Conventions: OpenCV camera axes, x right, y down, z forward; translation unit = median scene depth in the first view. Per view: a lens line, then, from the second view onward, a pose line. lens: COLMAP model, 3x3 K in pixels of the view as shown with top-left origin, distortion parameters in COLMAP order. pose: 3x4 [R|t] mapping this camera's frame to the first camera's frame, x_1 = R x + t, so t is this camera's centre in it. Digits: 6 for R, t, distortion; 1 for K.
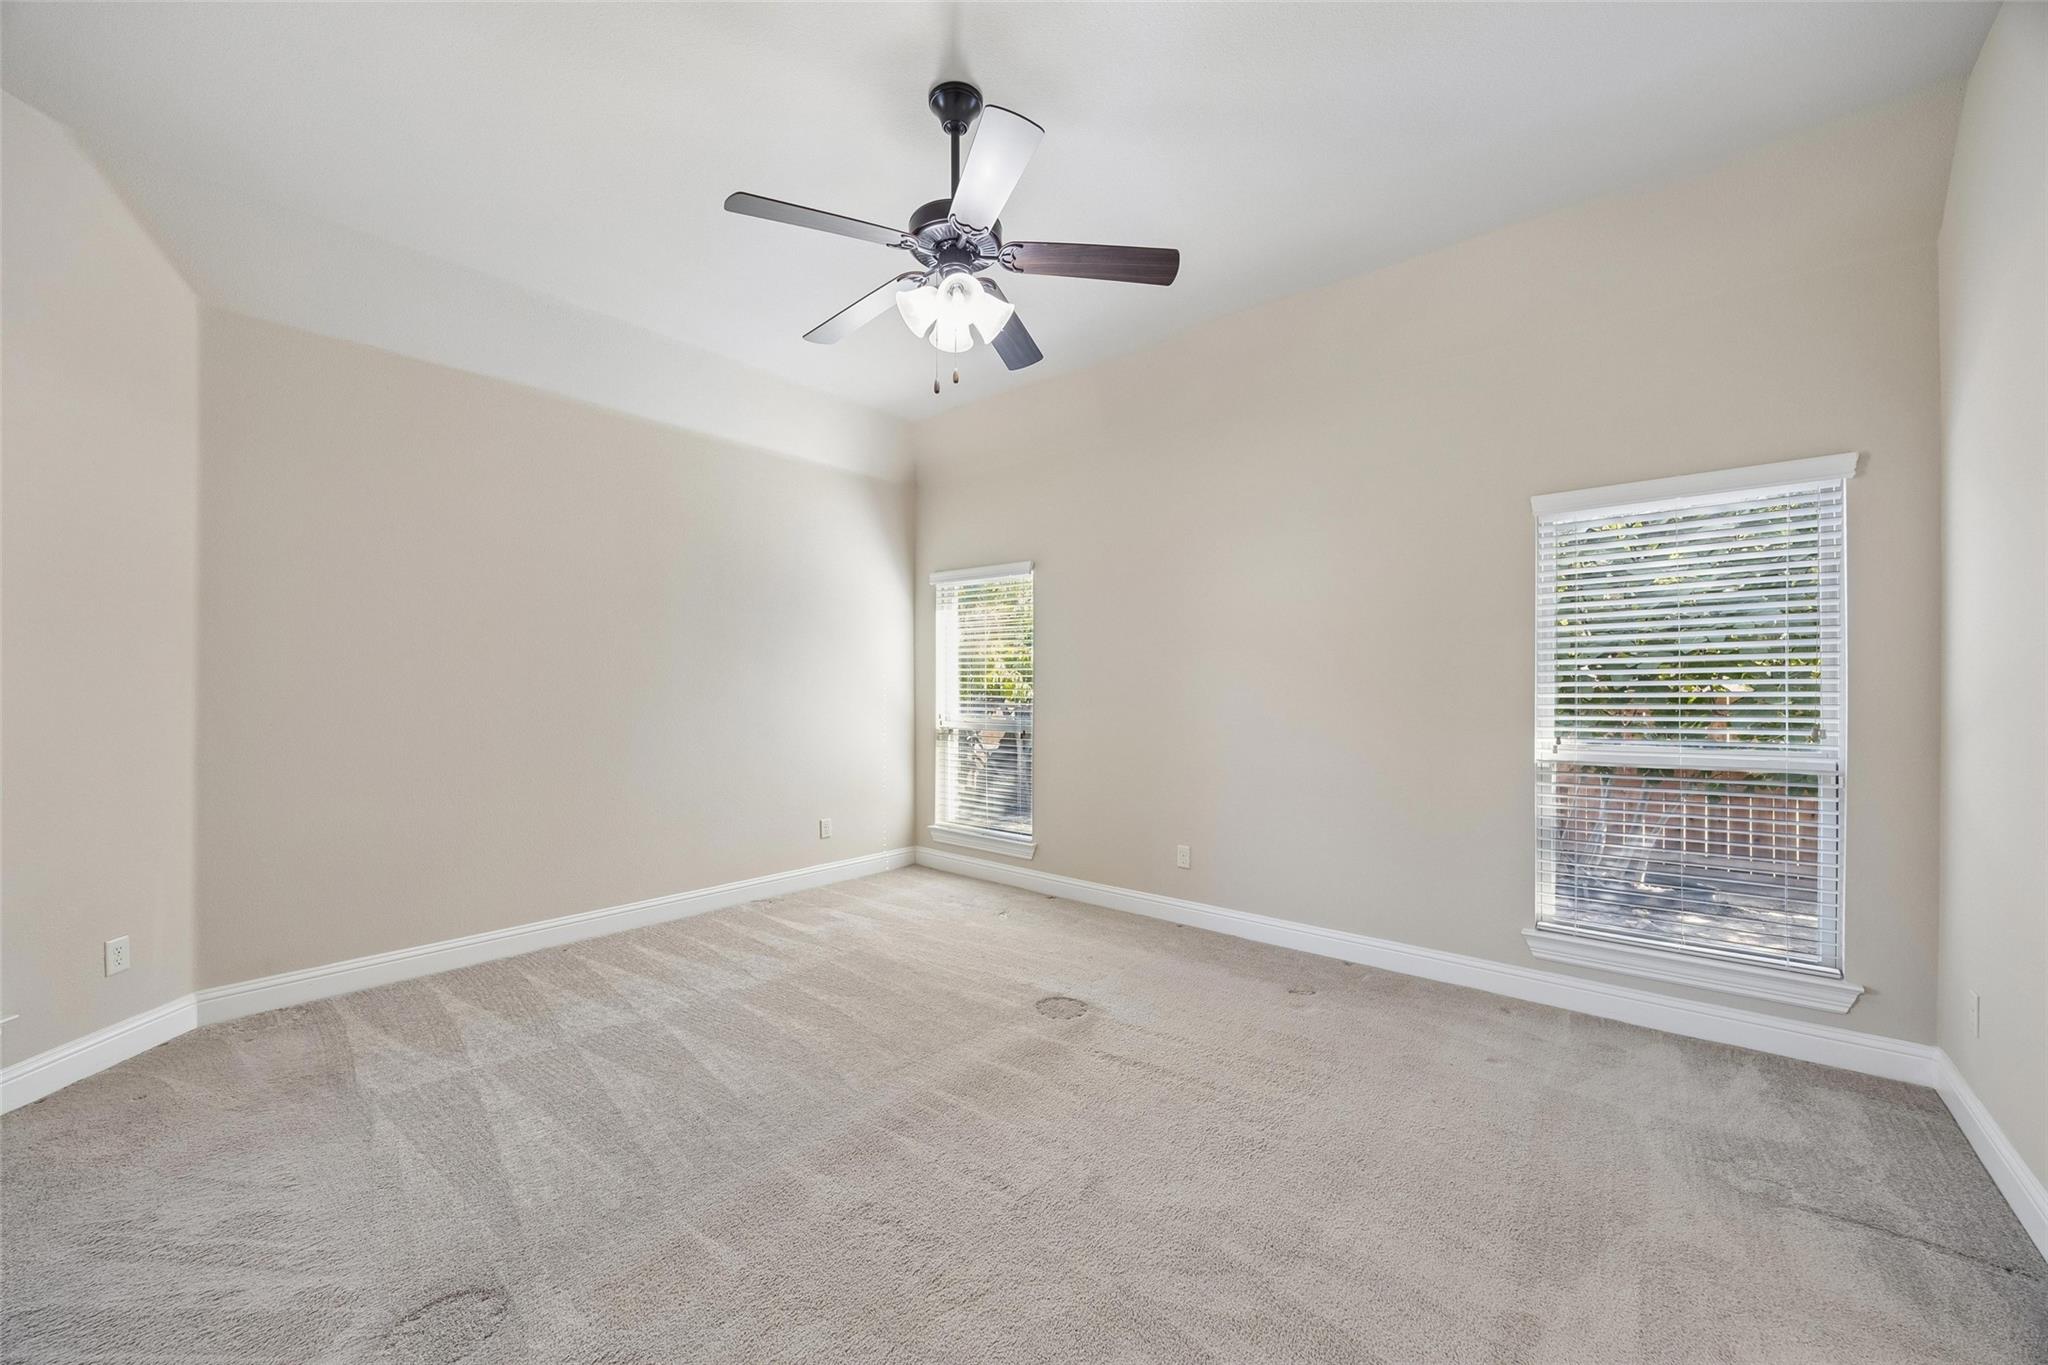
lens RADIAL K [[828.0, 0, 1015.1], [0, 828.0, 684.5], [0, 0, 1]] dist [0.005306, 0.000295]
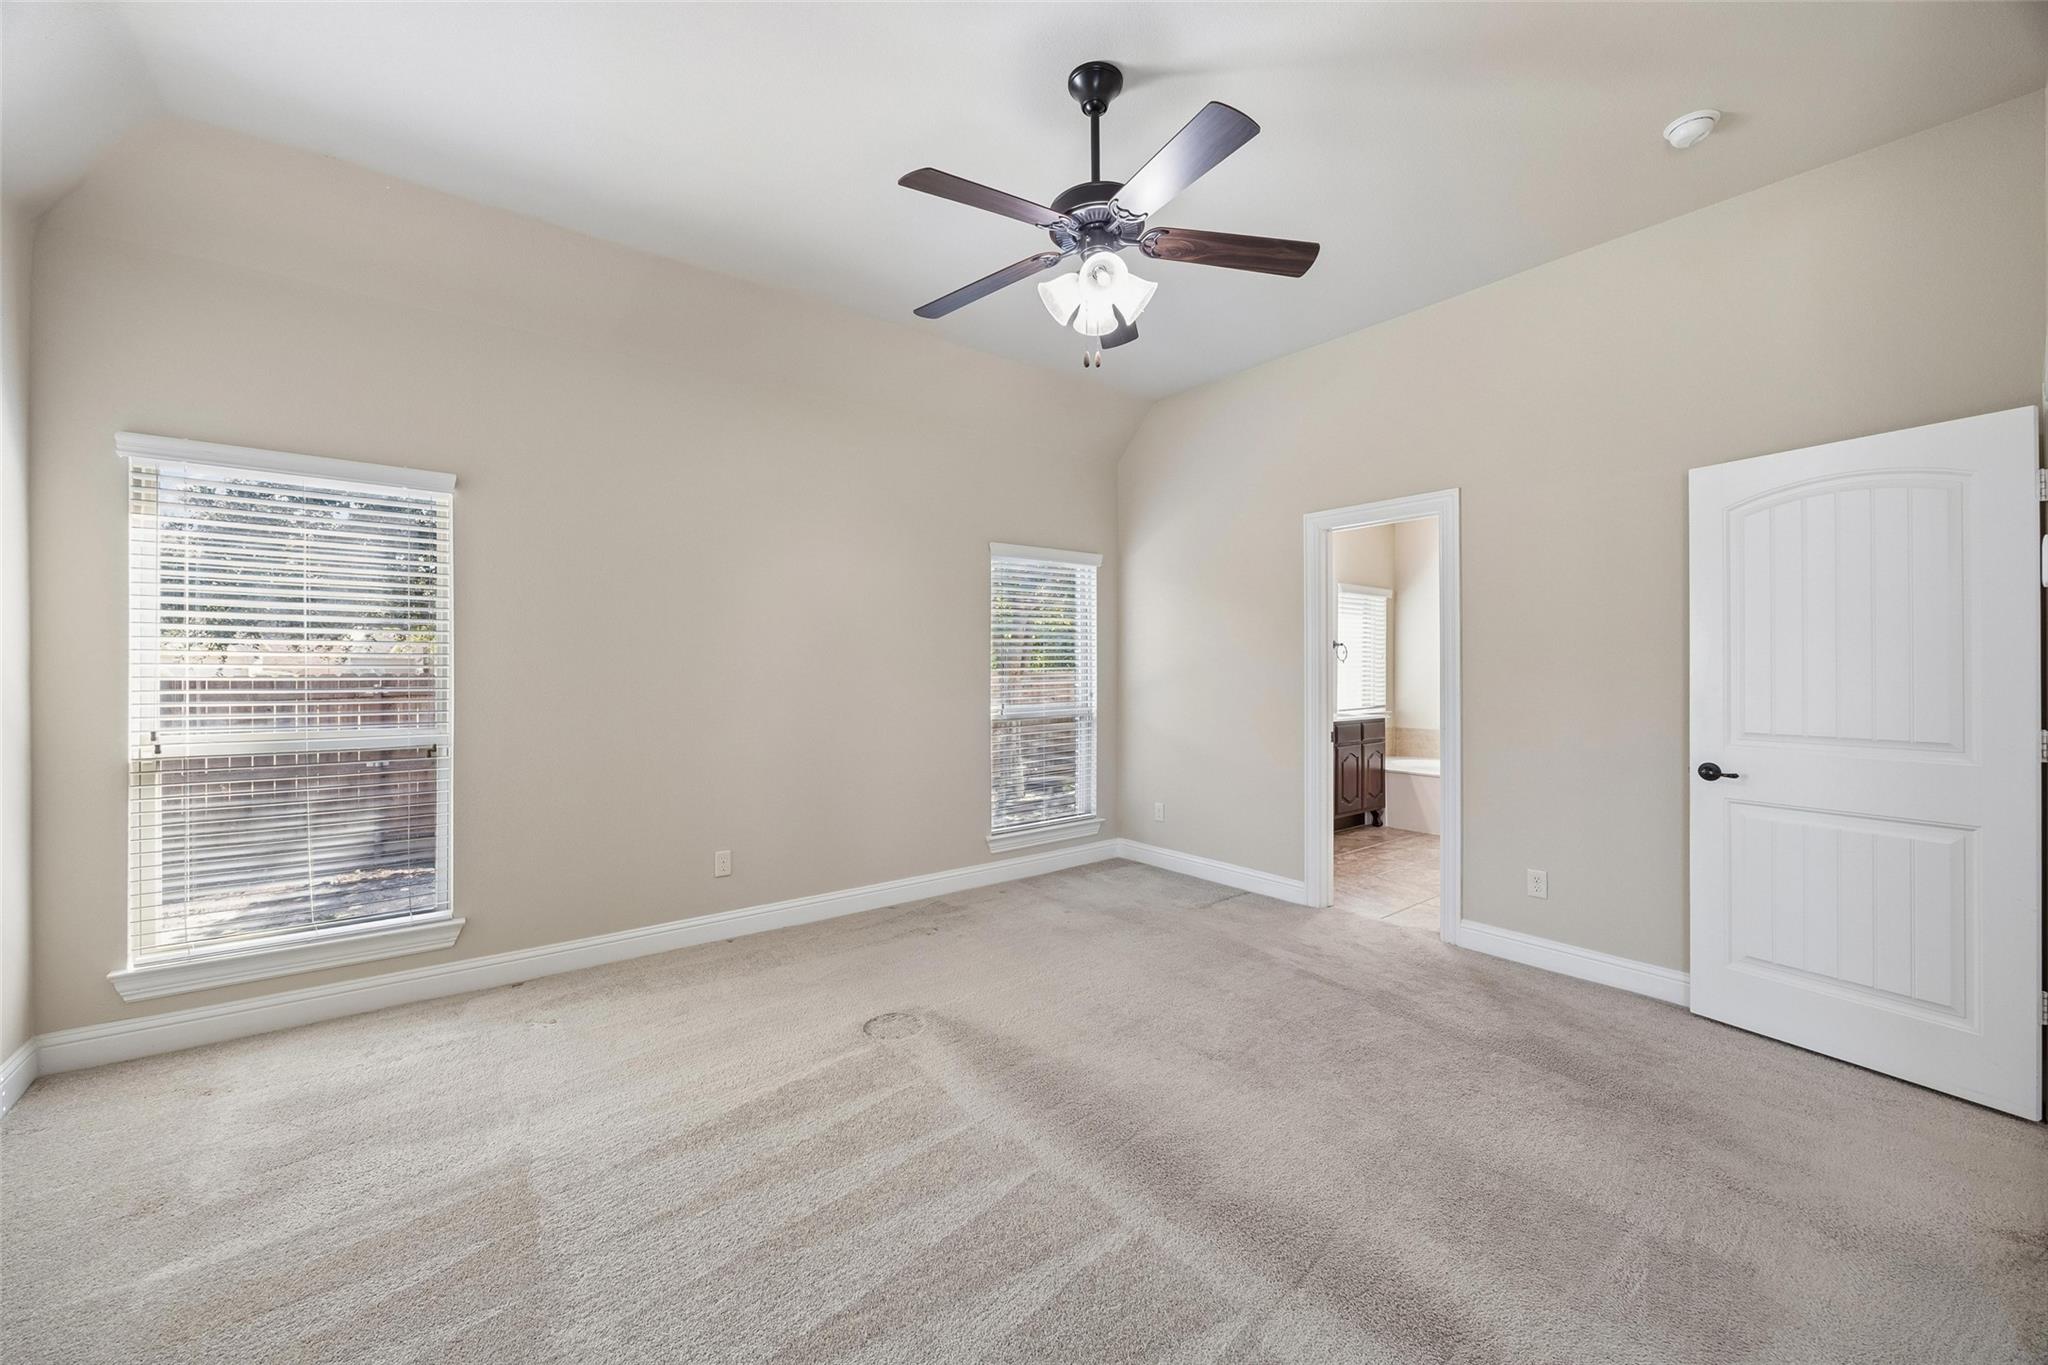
lens RADIAL K [[811.5, 0, 1019.2], [0, 811.5, 683.4], [0, 0, 1]] dist [0.002782, 0.000252]
pose [[0.166503, -0.018232, 0.985872, -0.662617], [-0.000316, 0.999828, 0.018544, -0.001968], [-0.986041, -0.003399, 0.166468, 0.599794]]
